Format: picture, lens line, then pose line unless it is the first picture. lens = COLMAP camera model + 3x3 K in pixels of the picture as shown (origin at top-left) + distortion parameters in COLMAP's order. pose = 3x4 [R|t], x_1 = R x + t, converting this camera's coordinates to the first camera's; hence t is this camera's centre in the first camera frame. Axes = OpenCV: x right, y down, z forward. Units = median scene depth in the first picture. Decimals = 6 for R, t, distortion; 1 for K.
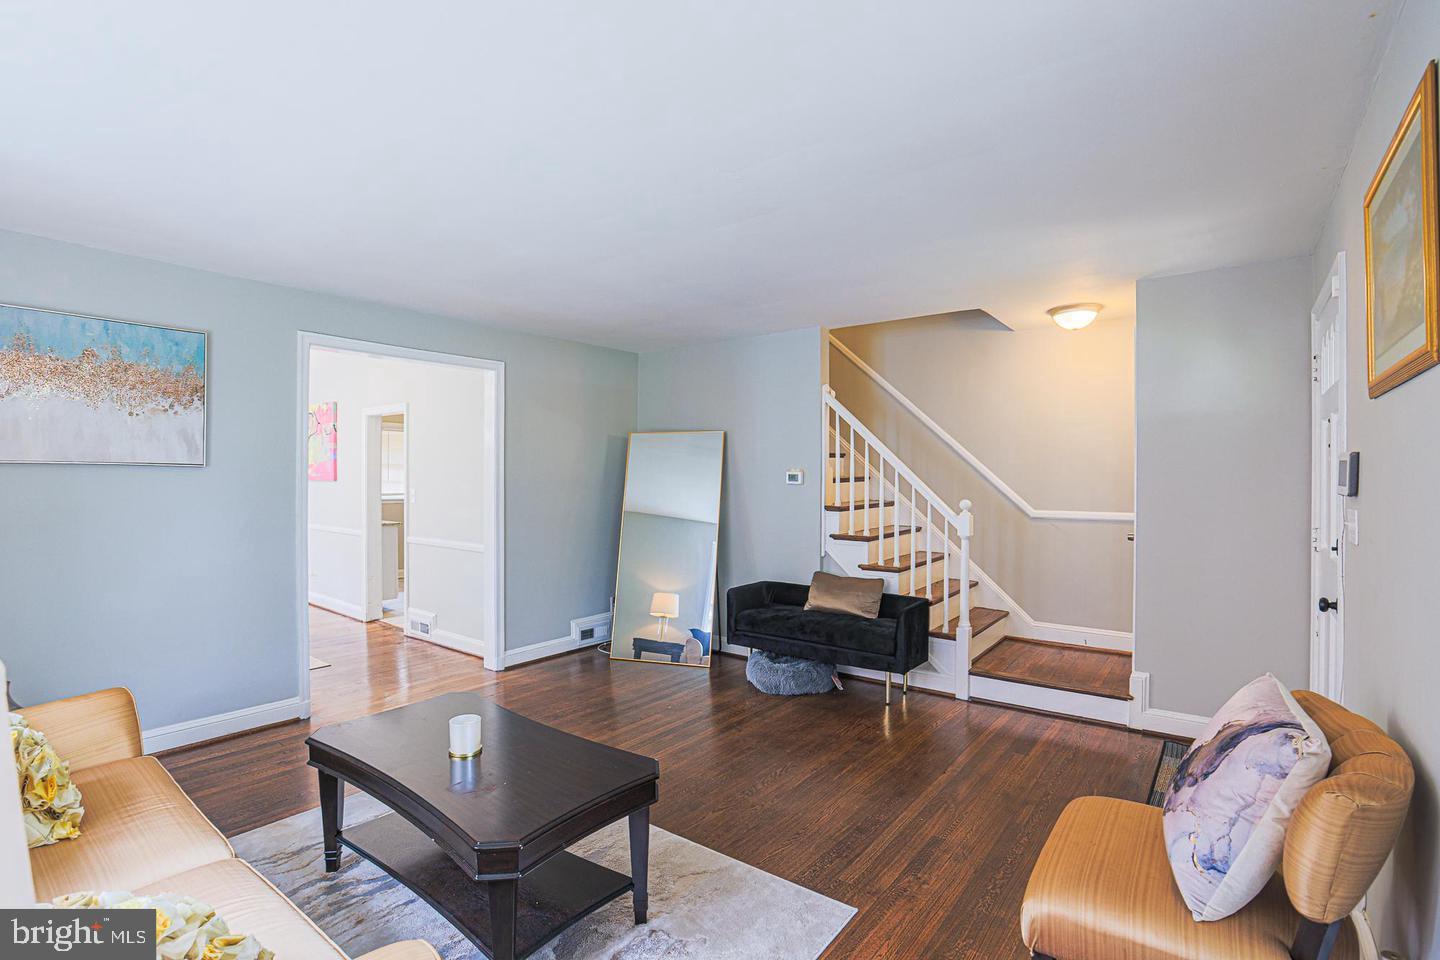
lens RADIAL K [[672.0, 0, 723.0], [0, 672.0, 479.9], [0, 0, 1]] dist [-0.042078, 0.011354]
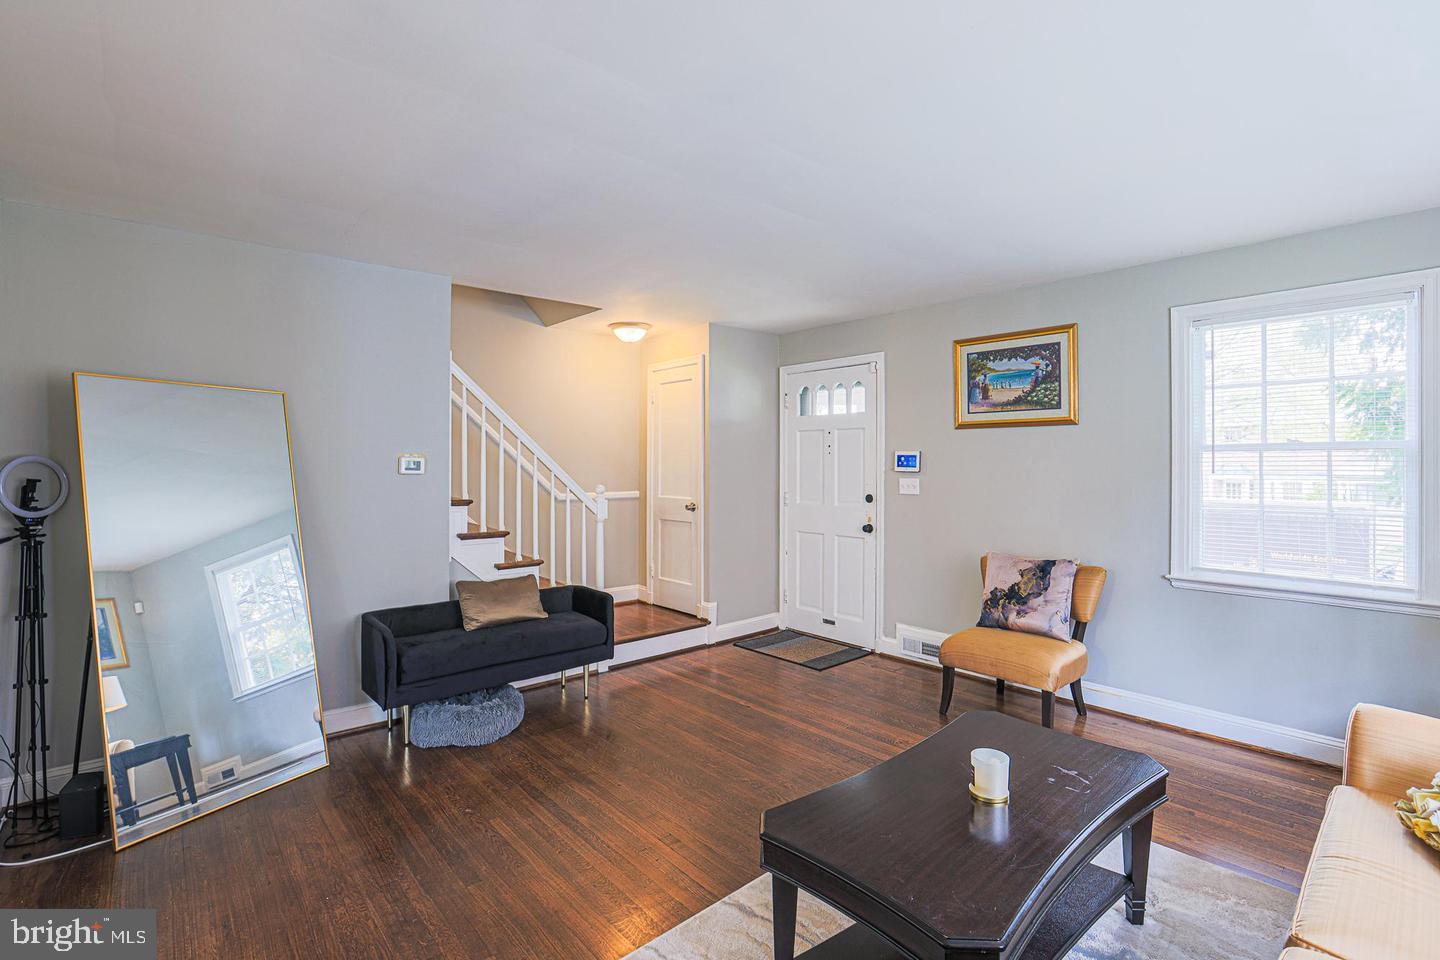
lens RADIAL K [[672.0, 0, 725.6], [0, 672.0, 458.6], [0, 0, 1]] dist [-0.042078, 0.011354]
pose [[0.180715, 0.004319, 0.983526, -0.647290], [0.002302, 0.999986, -0.004814, -0.007476], [-0.983533, 0.003134, 0.180703, 0.595267]]
